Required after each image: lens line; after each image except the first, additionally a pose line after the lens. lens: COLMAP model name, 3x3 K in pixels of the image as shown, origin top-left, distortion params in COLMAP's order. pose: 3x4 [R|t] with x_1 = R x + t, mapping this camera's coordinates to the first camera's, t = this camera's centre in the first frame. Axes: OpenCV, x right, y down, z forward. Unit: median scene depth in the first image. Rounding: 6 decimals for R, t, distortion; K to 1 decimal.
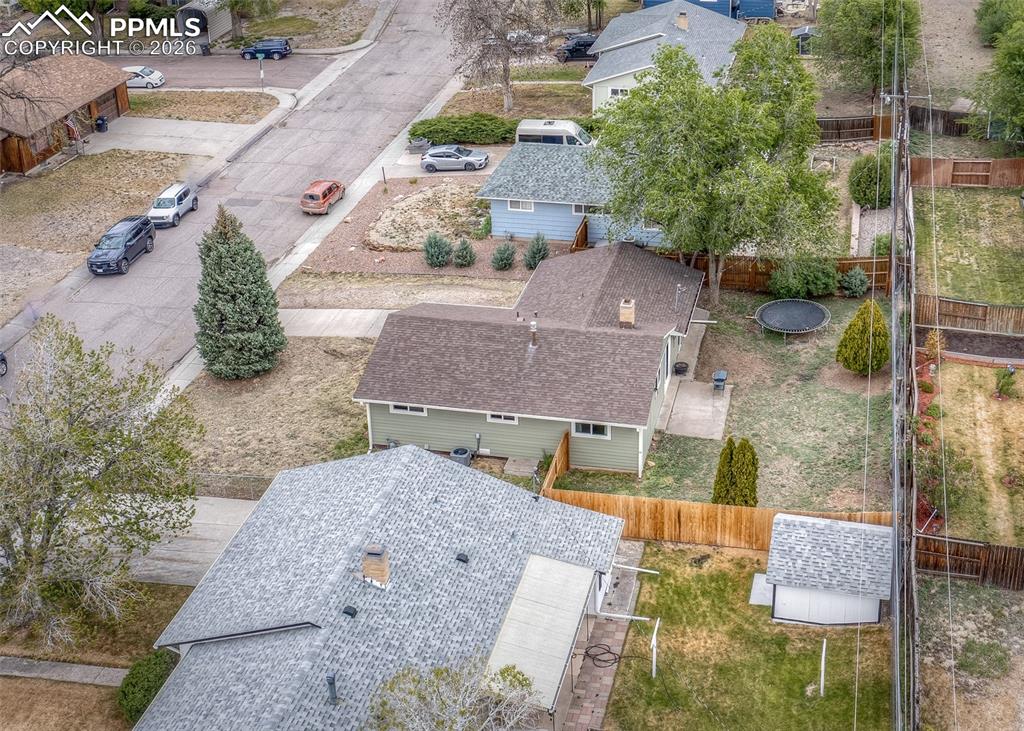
lens RADIAL K [[1296.6, 0, 392.6], [0, 1296.6, 365.1], [0, 0, 1]] dist [-0.009629, 0.037348]
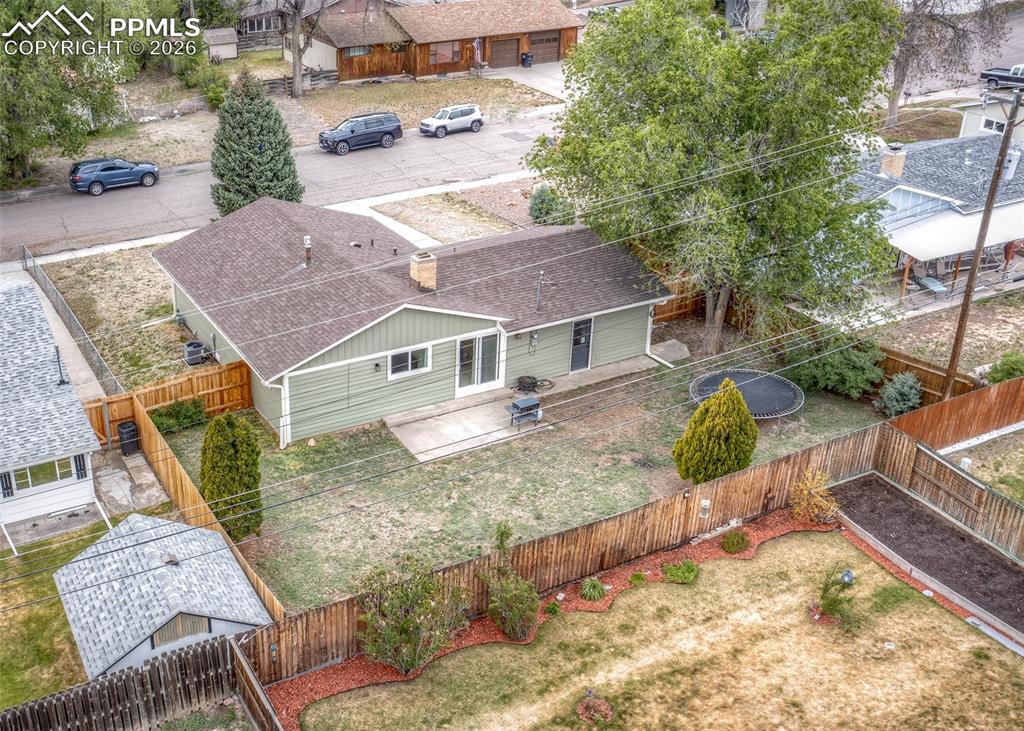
lens RADIAL K [[1044.5, 0, 344.3], [0, 1044.5, 347.1], [0, 0, 1]] dist [-0.004911, 0.001959]
pose [[0.680006, 0.366535, -0.635014, 0.410699], [-0.358420, 0.921721, 0.148210, -0.053728], [0.639630, 0.126818, 0.758149, 0.367948]]
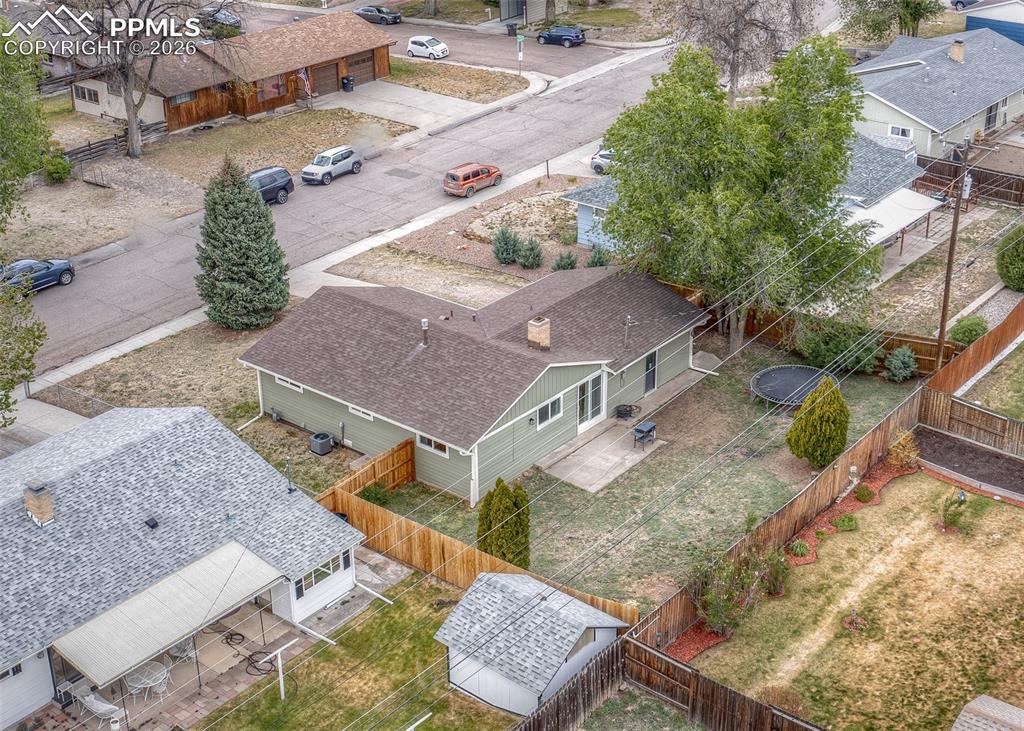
lens RADIAL K [[1296.6, 0, 392.6], [0, 1296.6, 365.1], [0, 0, 1]] dist [-0.009629, 0.037348]
pose [[0.903729, 0.210428, -0.372818, 0.314007], [-0.210201, 0.976765, 0.041773, -0.025035], [0.372946, 0.040615, 0.926964, 0.094981]]
